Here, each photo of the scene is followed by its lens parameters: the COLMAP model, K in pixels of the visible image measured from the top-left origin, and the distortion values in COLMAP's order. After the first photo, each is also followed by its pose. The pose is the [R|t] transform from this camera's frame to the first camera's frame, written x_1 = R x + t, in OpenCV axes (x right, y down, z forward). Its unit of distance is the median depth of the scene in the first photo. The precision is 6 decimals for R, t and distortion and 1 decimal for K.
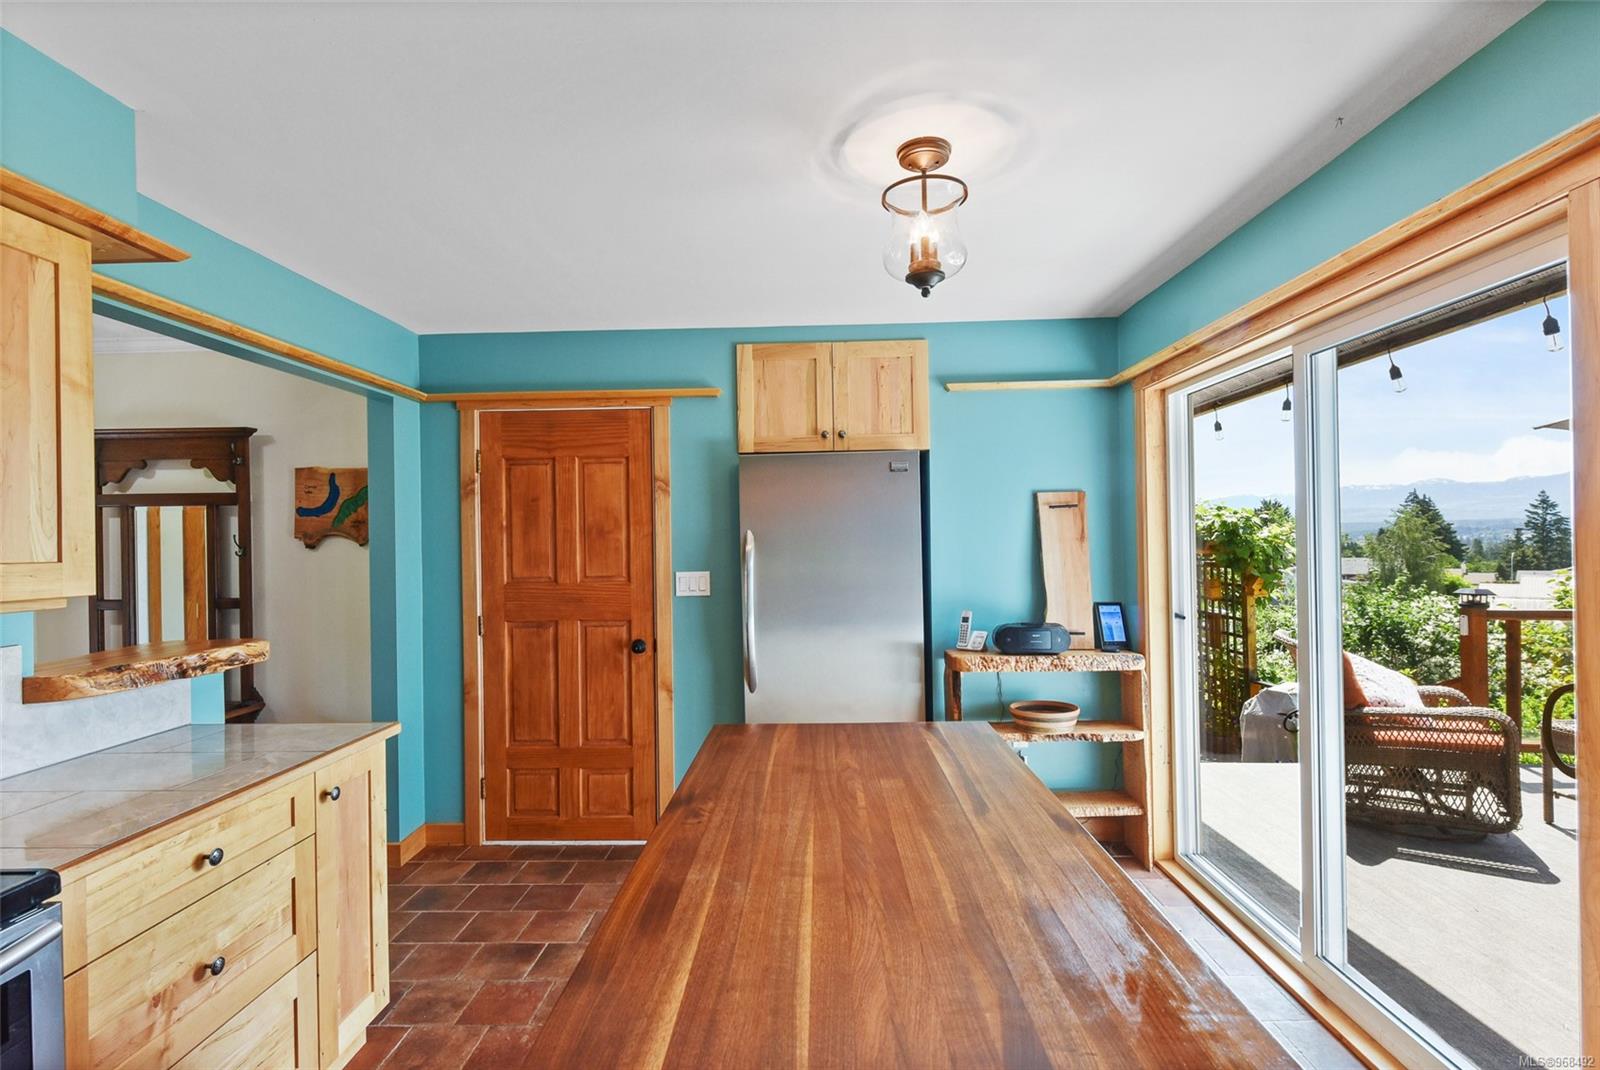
lens RADIAL K [[755.7, 0, 794.4], [0, 755.7, 533.4], [0, 0, 1]] dist [0.007081, -0.003244]
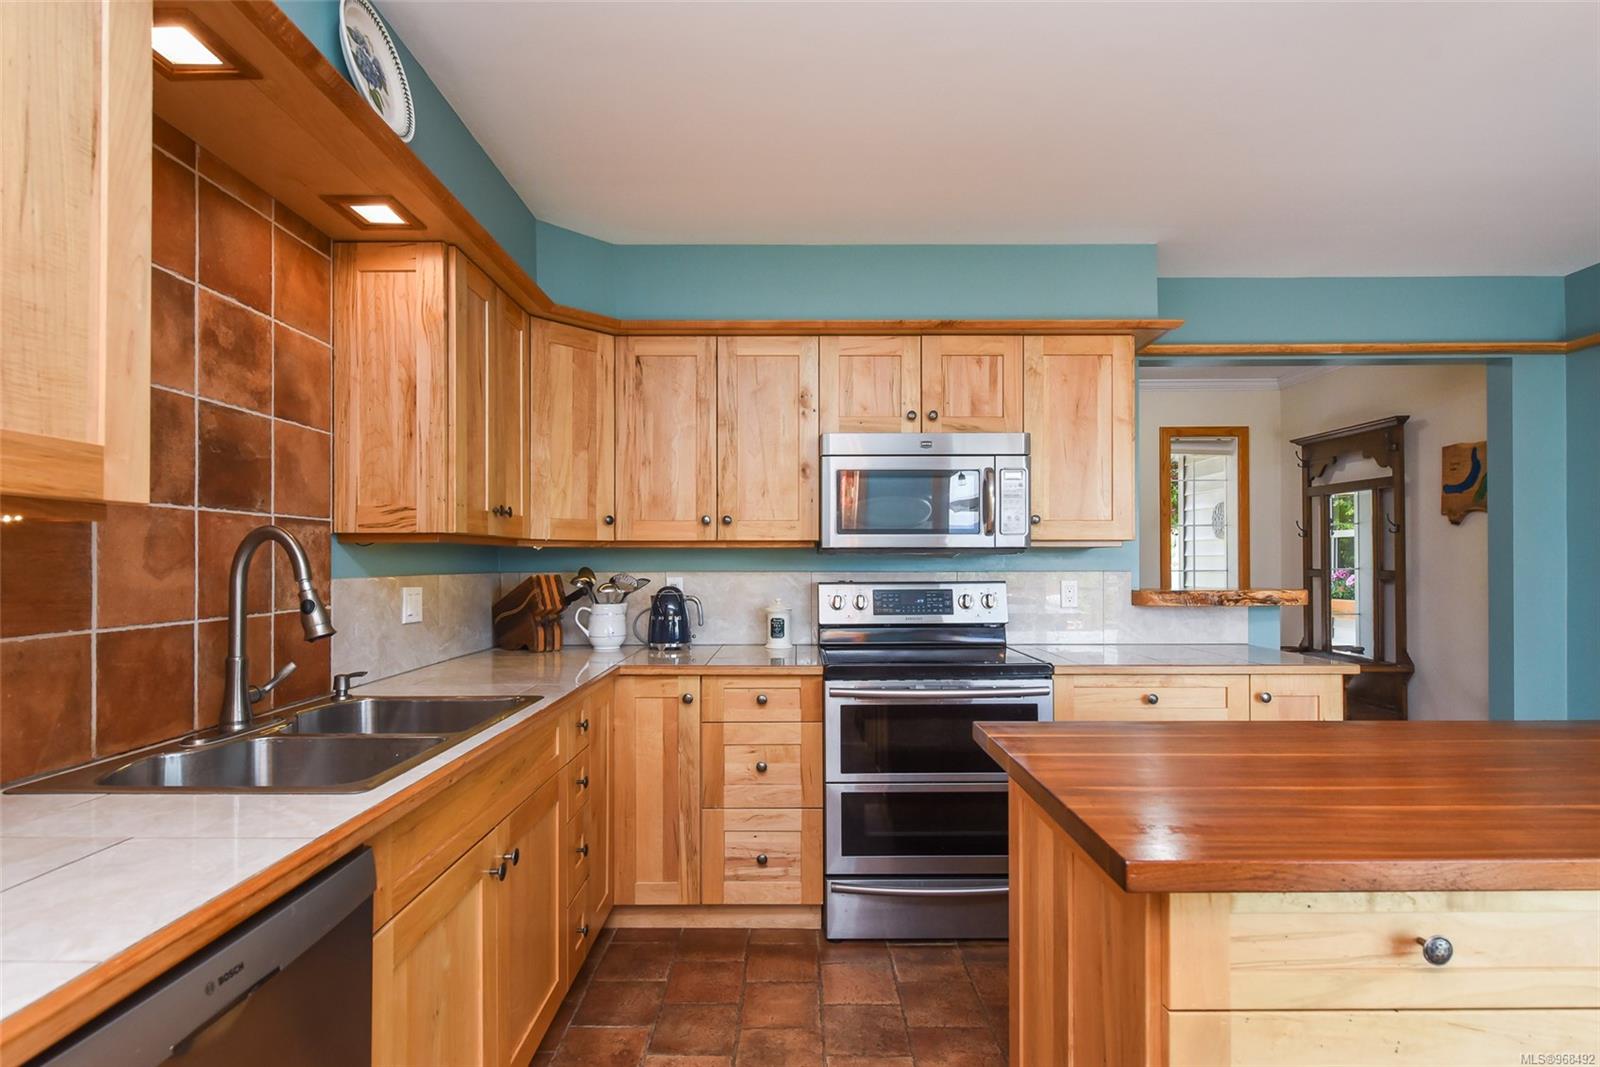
lens RADIAL K [[755.7, 0, 795.6], [0, 755.7, 544.5], [0, 0, 1]] dist [0.007081, -0.003244]
pose [[0.038341, -0.000798, -0.999264, 0.343072], [0.010317, 0.999947, -0.000402, 0.038109], [0.999211, -0.010294, 0.038348, 0.077685]]
